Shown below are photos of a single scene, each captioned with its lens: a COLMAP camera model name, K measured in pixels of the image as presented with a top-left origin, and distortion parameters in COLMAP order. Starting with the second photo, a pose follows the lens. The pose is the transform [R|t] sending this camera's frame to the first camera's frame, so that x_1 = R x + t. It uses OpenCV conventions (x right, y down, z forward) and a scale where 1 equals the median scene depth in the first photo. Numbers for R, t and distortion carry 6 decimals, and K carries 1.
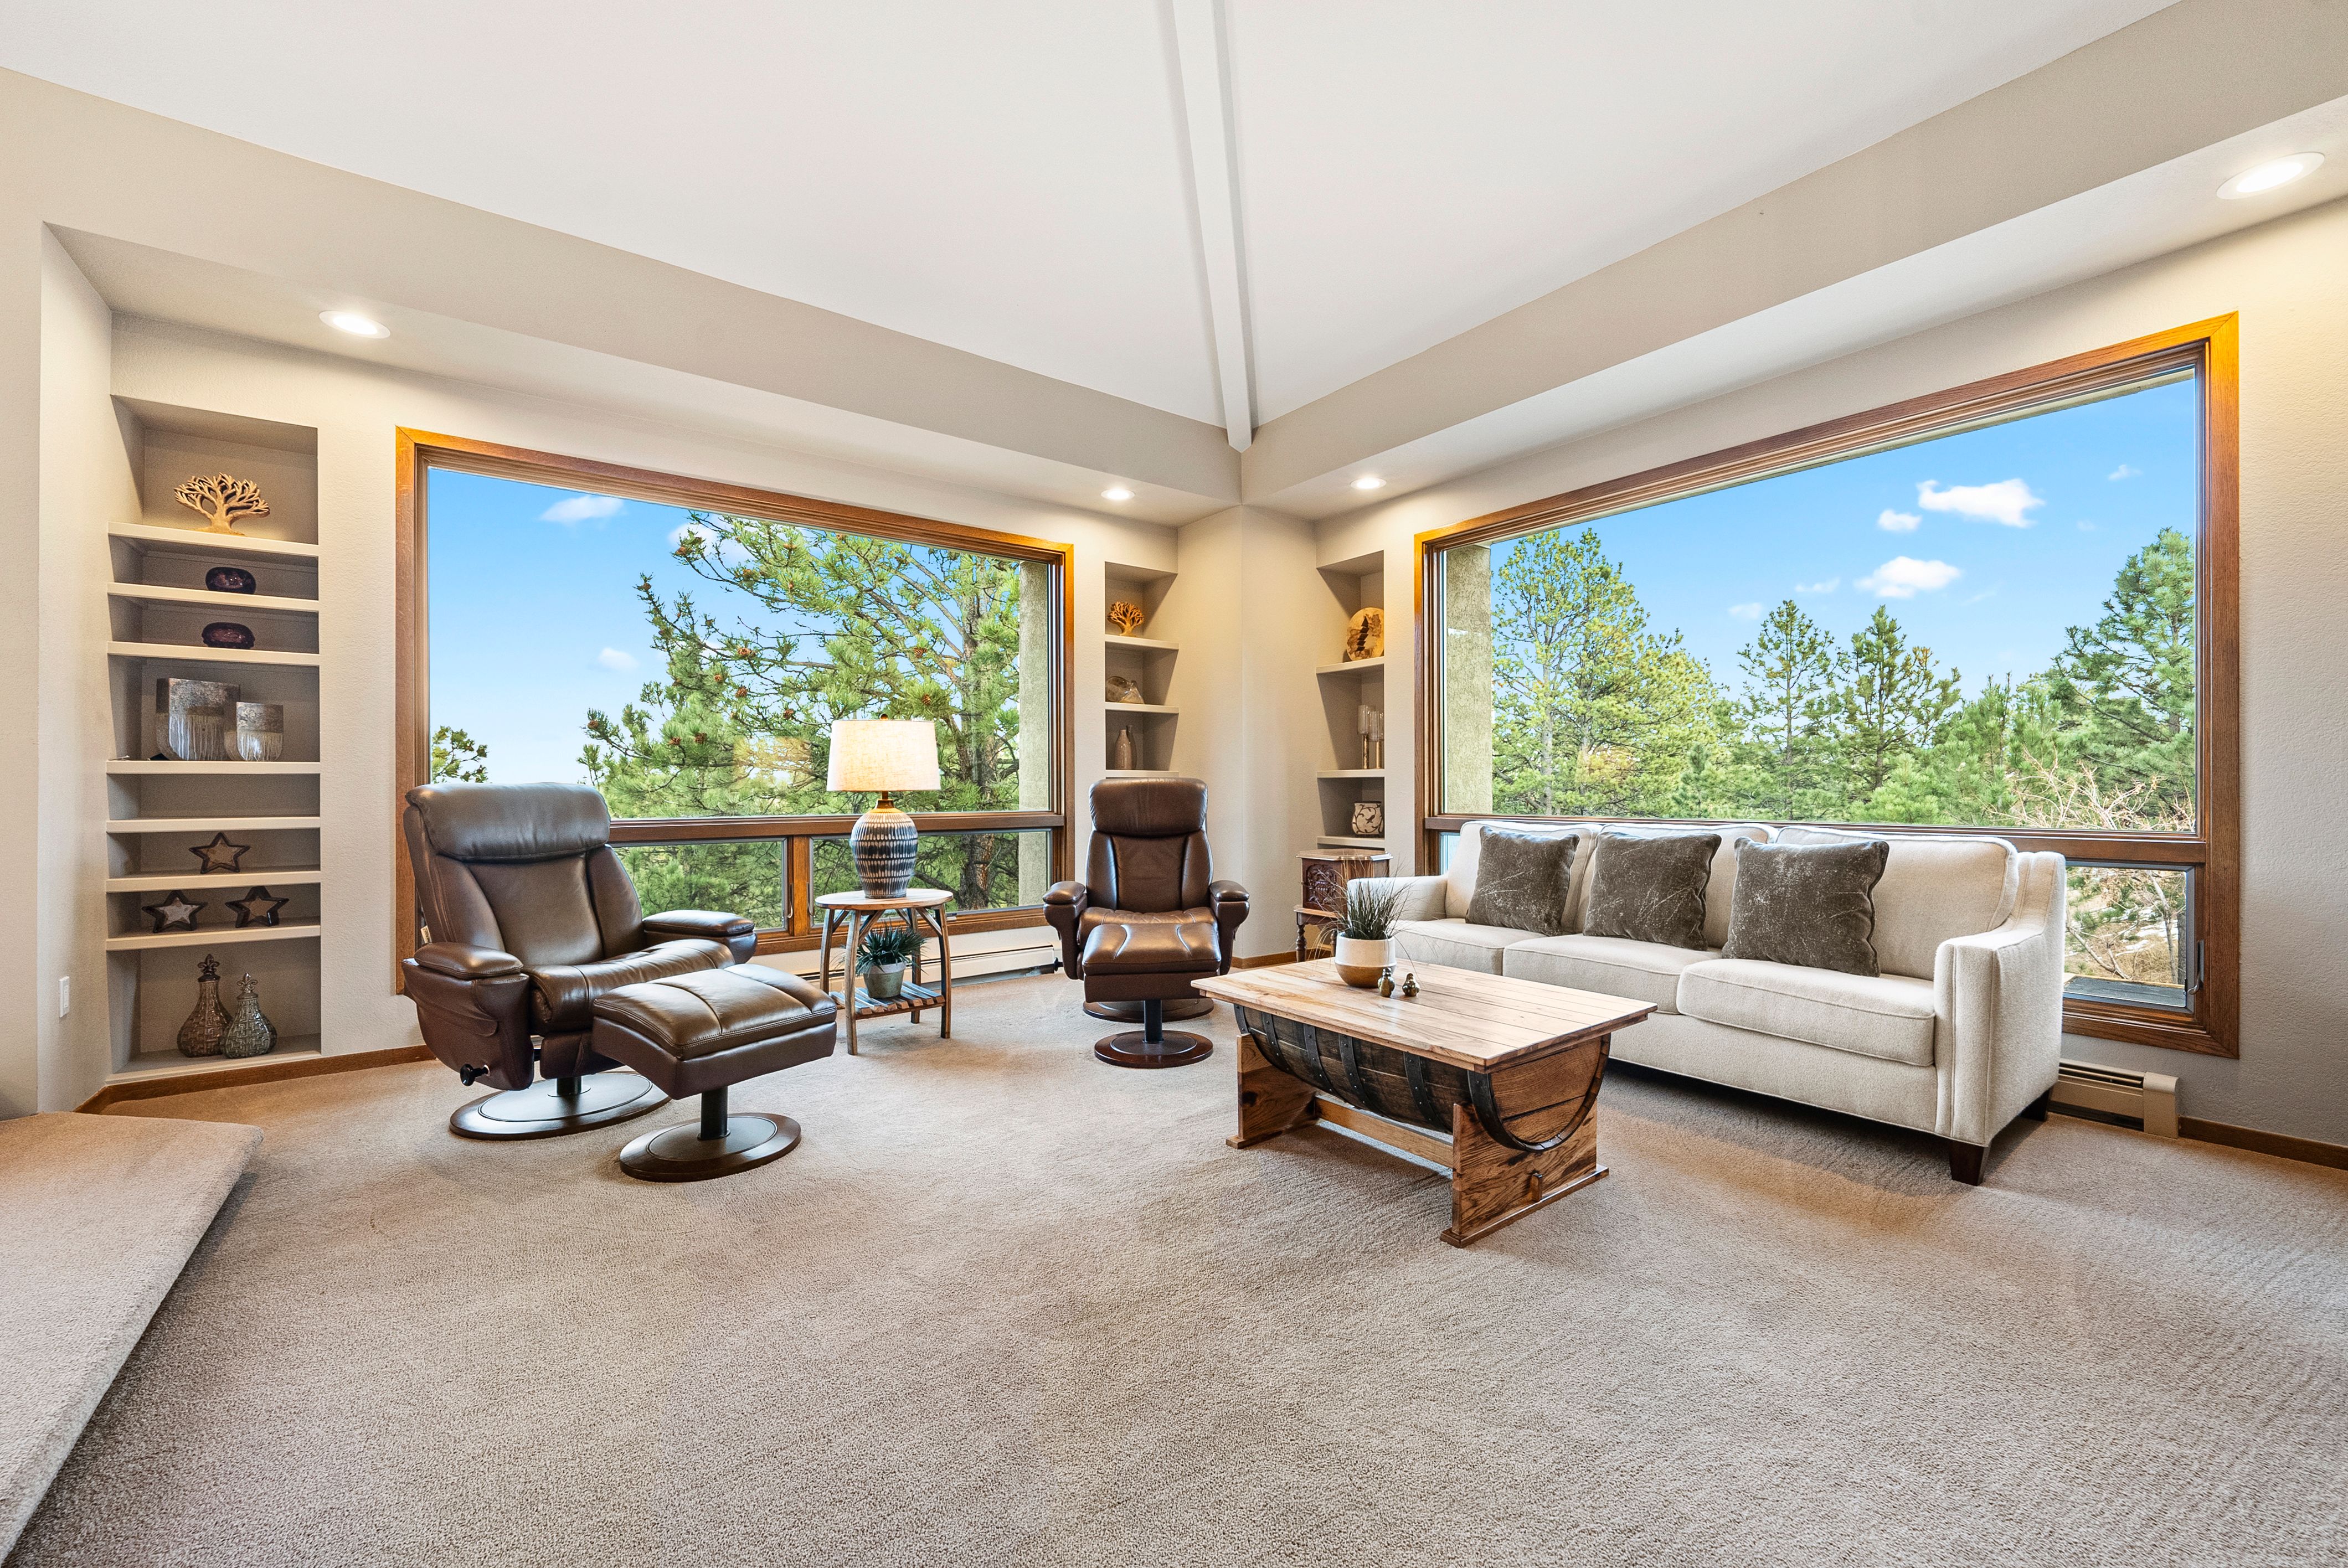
lens RADIAL K [[927.3, 0, 1171.6], [0, 927.3, 788.8], [0, 0, 1]] dist [-0.000103, -0.000096]
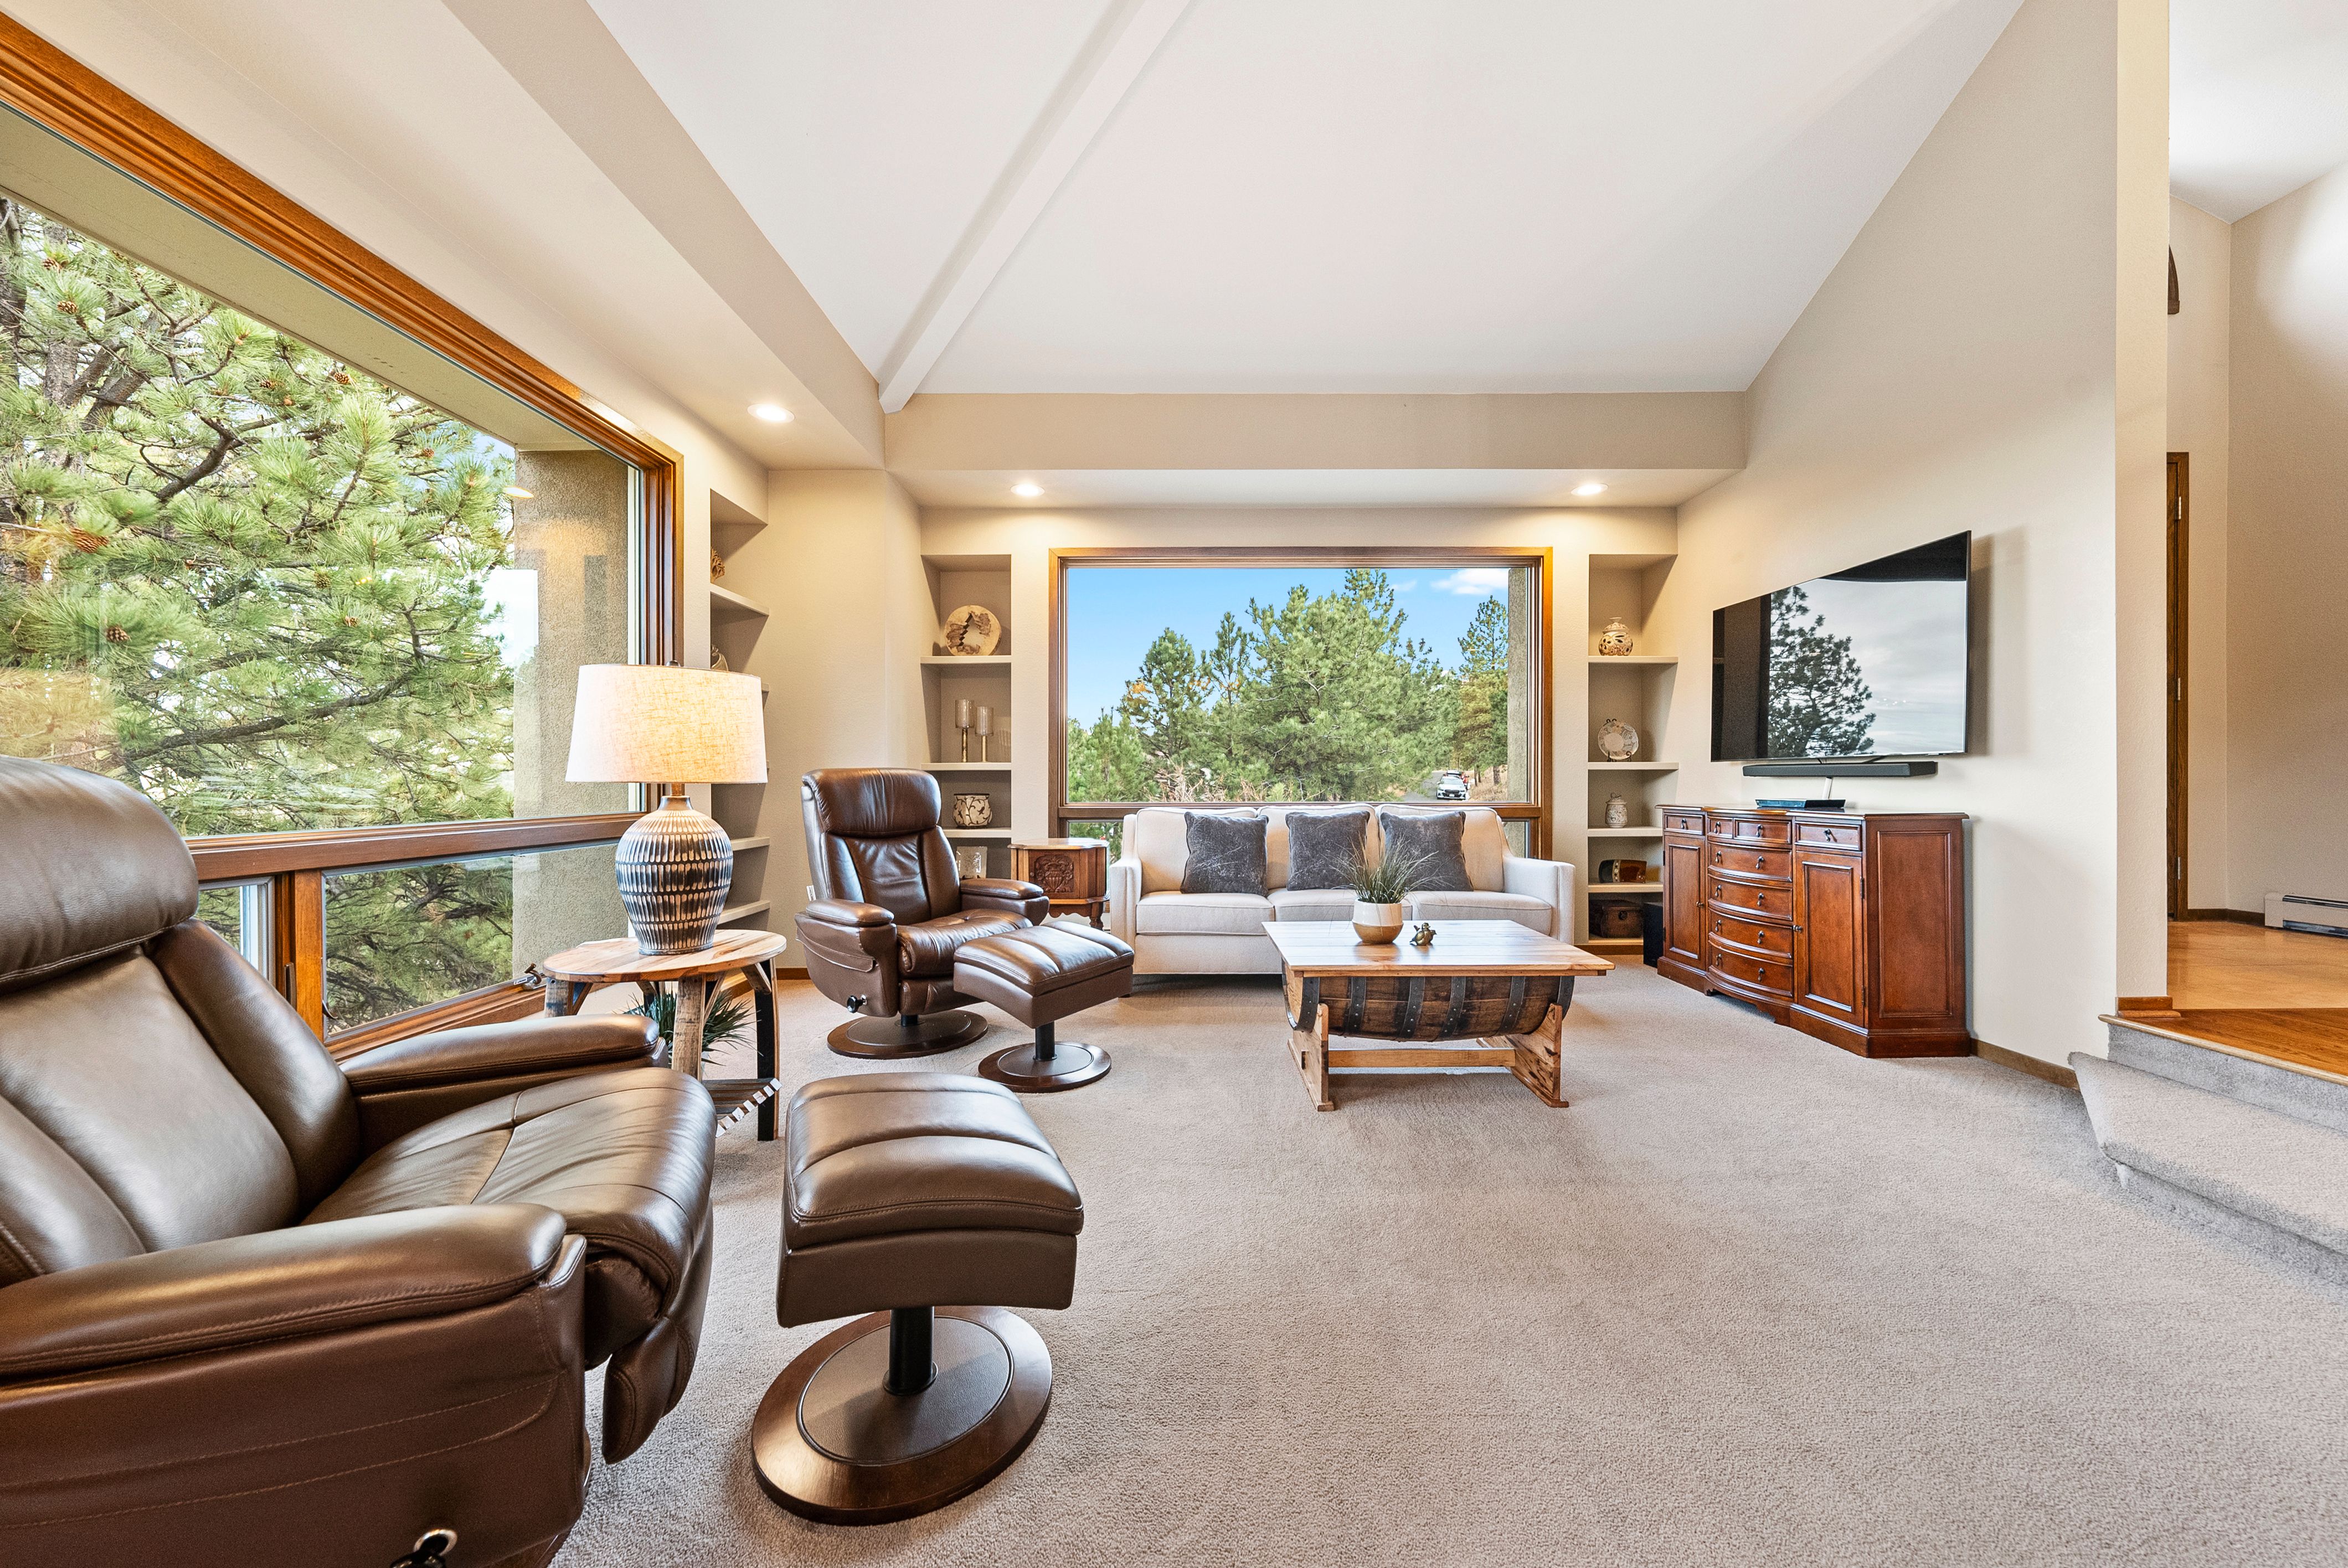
lens RADIAL K [[830.7, 0, 1174.2], [0, 830.7, 783.3], [0, 0, 1]] dist [-0.001572, -0.000008]
pose [[0.601048, -0.002373, 0.799210, -0.548295], [0.002946, 0.999995, 0.000753, 0.002983], [-0.799208, 0.001902, 0.601052, 0.379747]]
